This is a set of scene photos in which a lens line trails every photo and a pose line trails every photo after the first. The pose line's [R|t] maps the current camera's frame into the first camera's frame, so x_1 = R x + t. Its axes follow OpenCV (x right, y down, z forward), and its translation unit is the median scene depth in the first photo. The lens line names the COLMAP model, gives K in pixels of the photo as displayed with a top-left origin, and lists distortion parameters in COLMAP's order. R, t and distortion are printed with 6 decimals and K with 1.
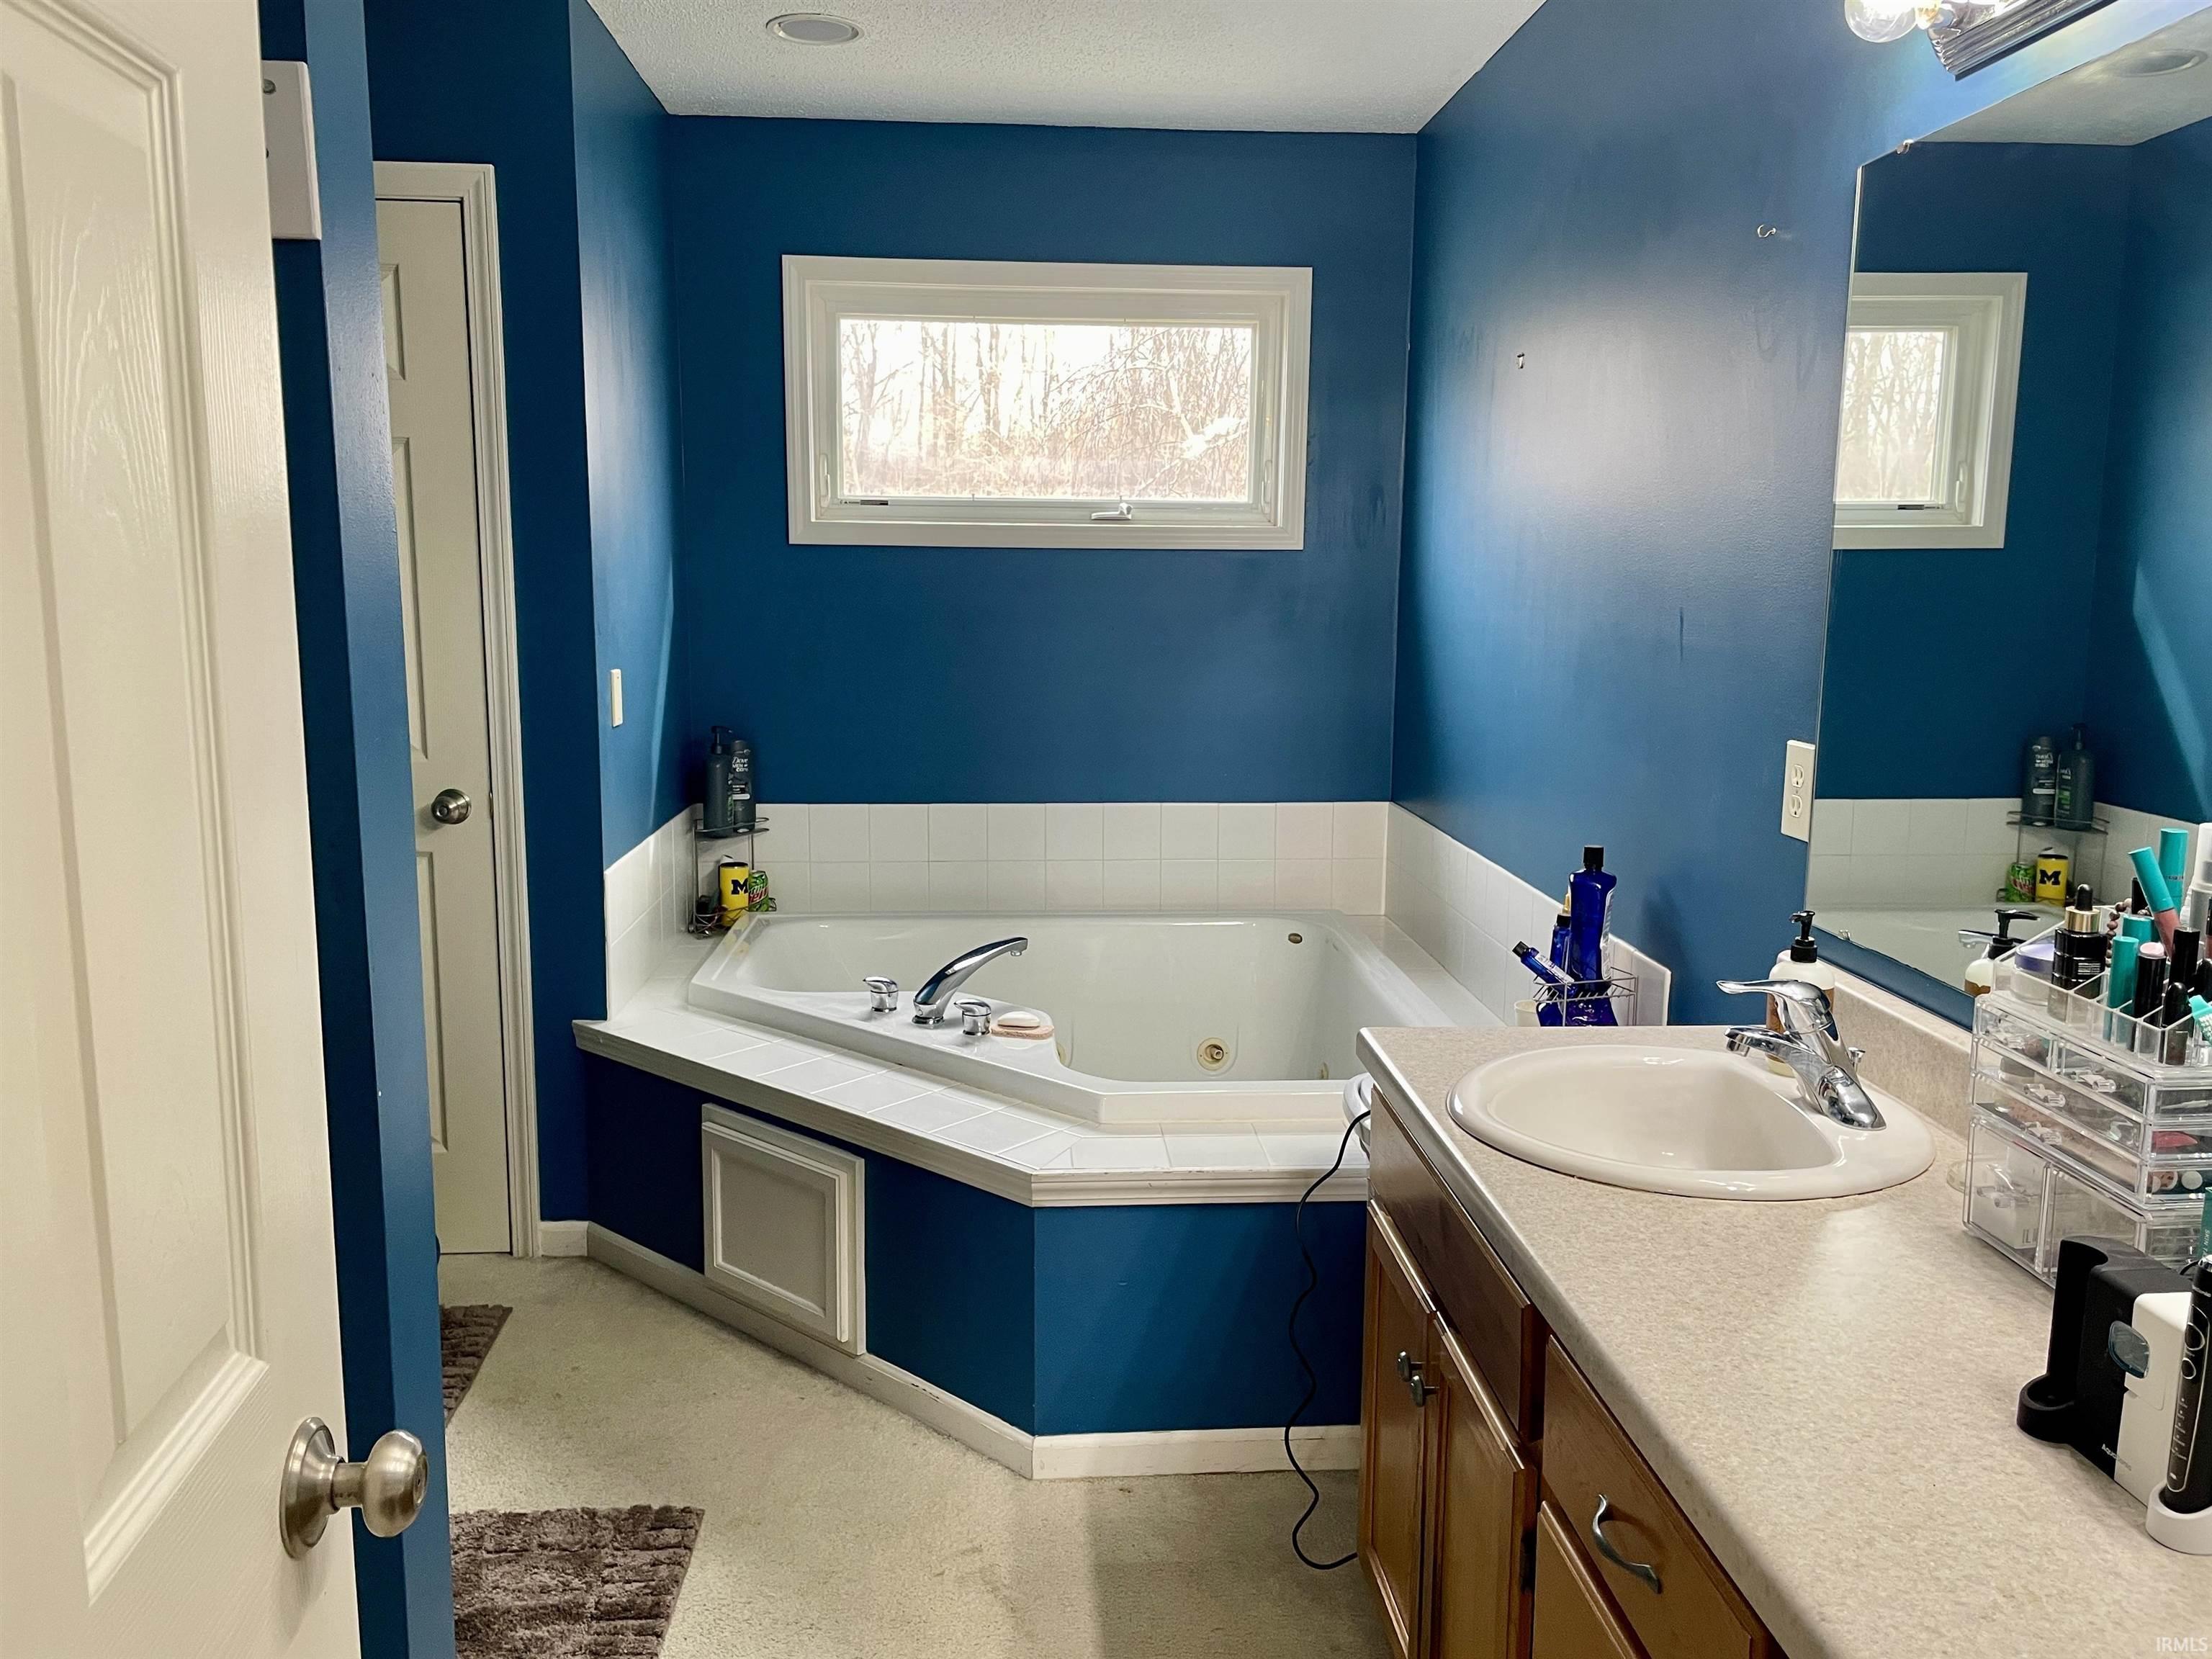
lens RADIAL K [[1681.0, 0, 1106.0], [0, 1681.0, 829.5], [0, 0, 1]] dist [0.086102, -0.113983]
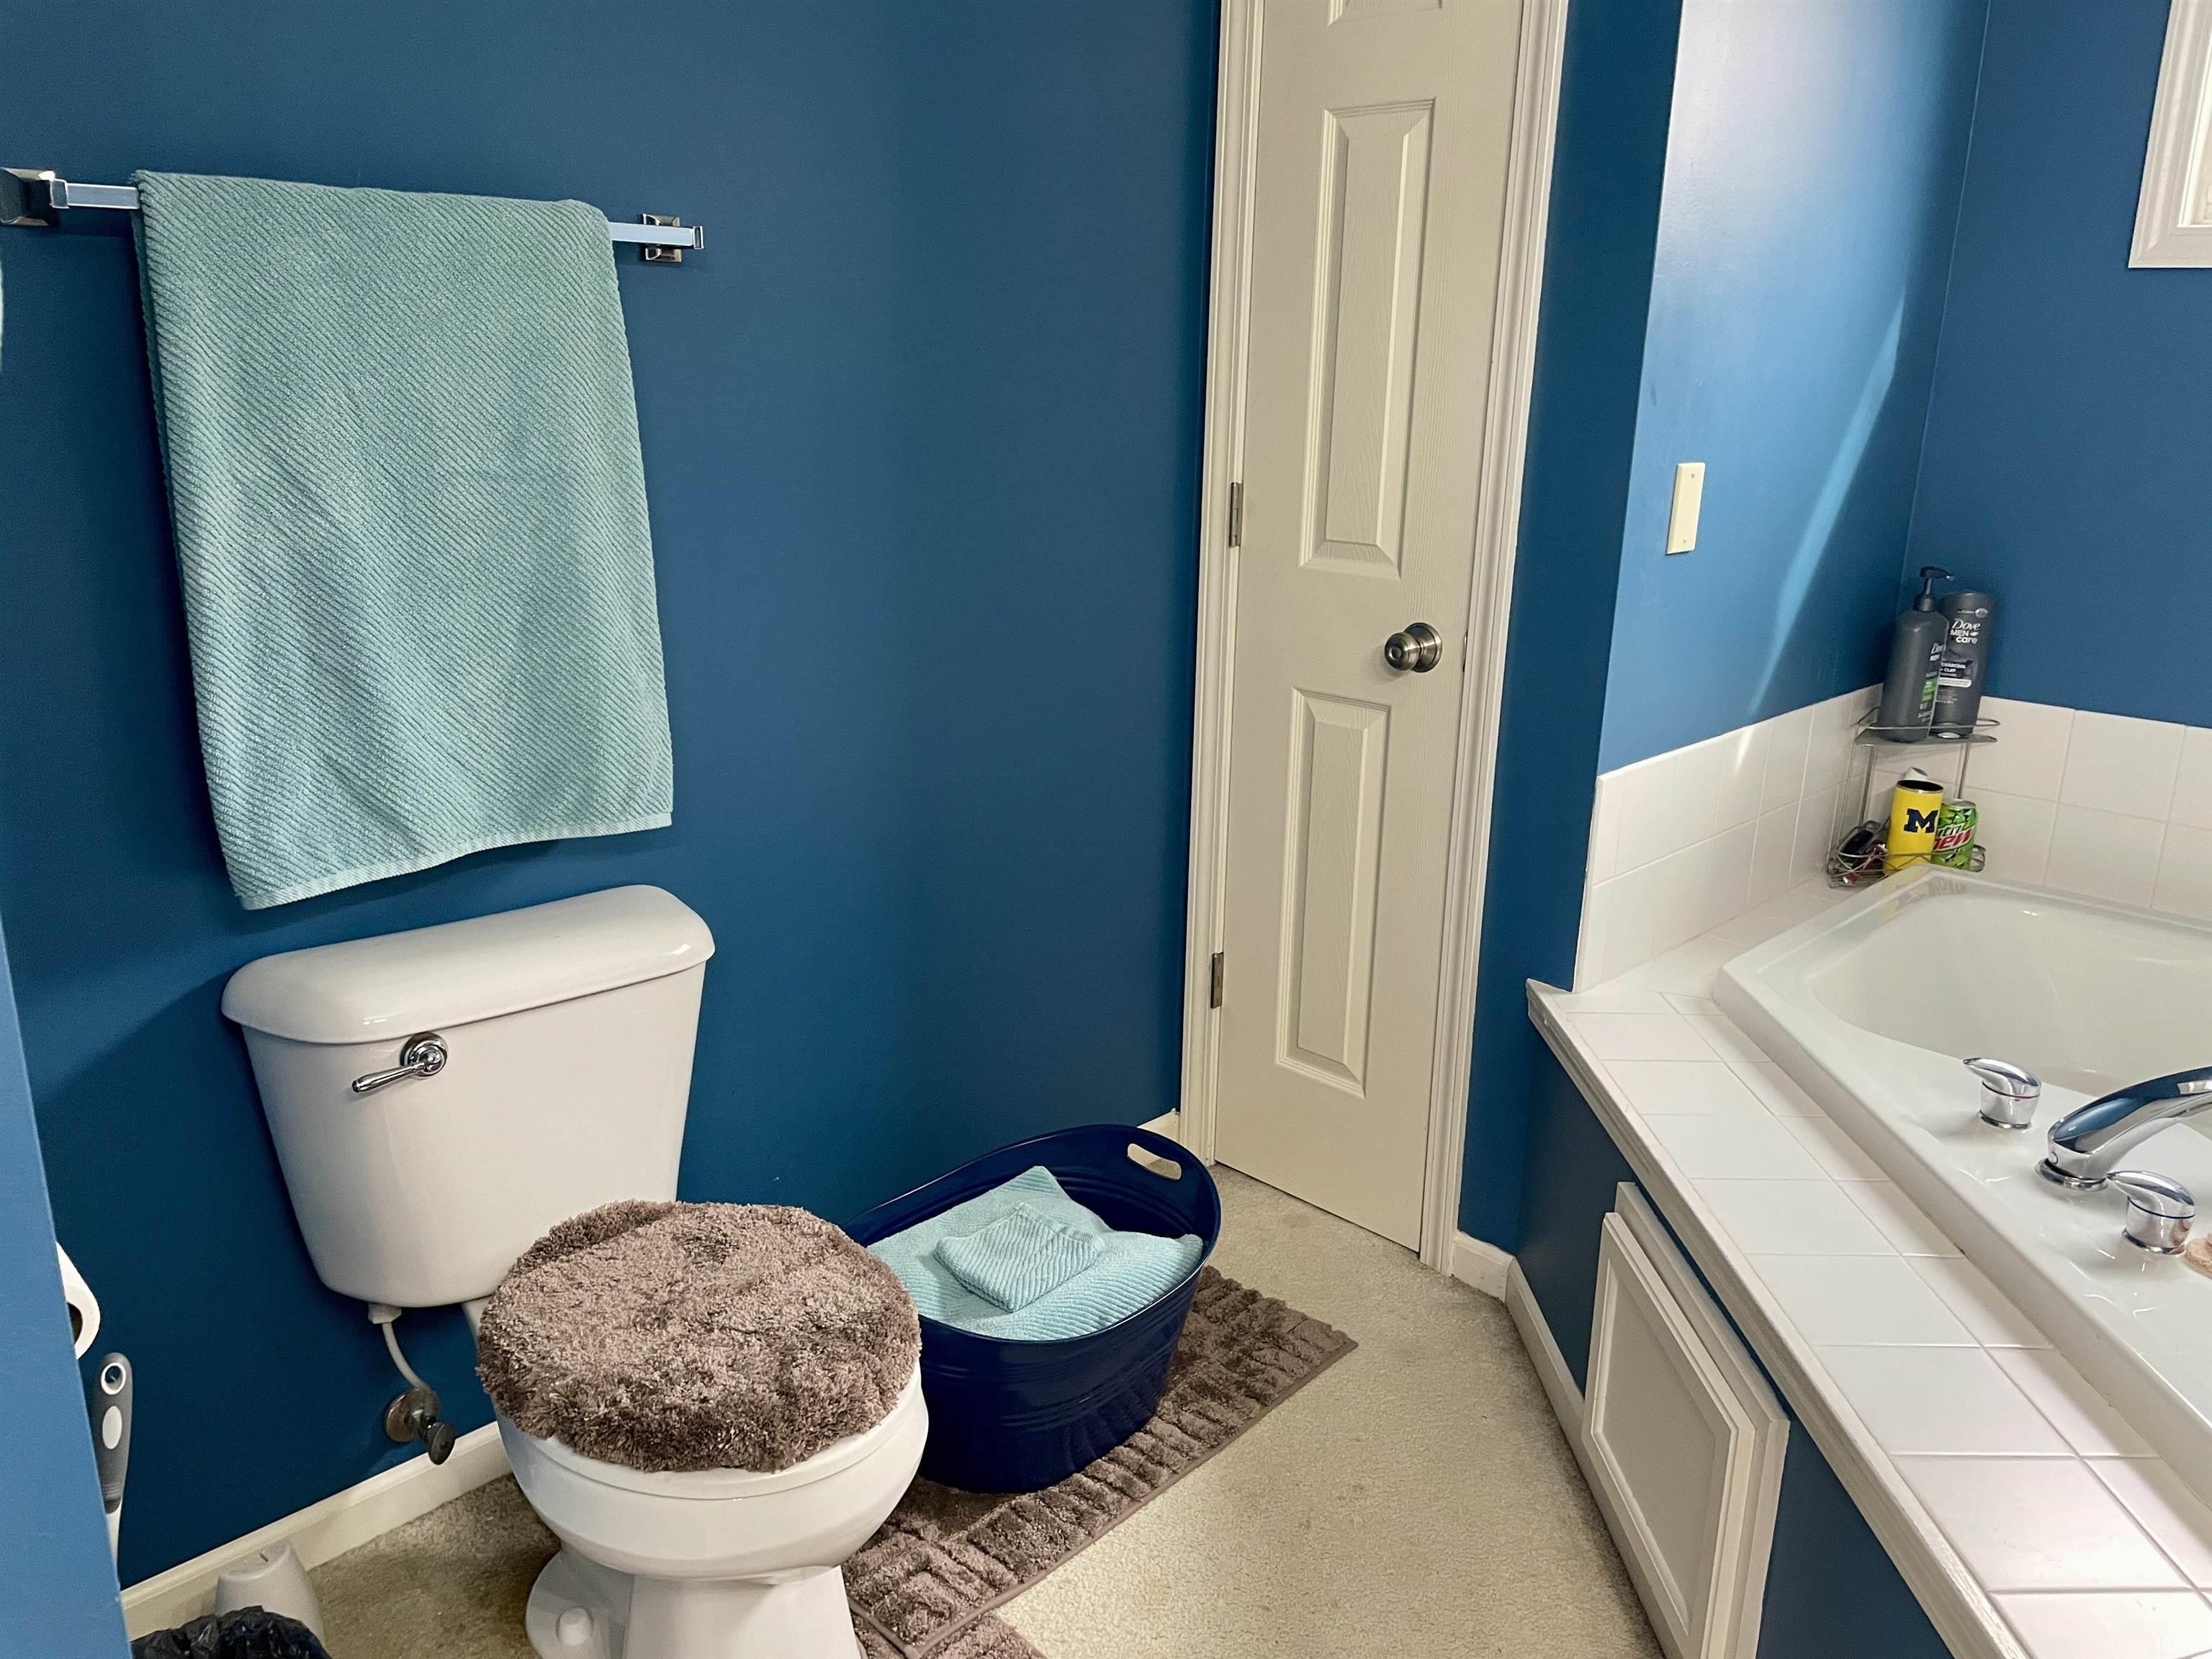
lens RADIAL K [[1656.1, 0, 1106.0], [0, 1656.1, 829.5], [0, 0, 1]] dist [0.002090, -0.002611]
pose [[0.657004, 0.212752, -0.723244, 0.037225], [-0.123904, 0.976781, 0.174778, -0.035677], [0.743635, -0.025217, 0.668110, 0.354014]]
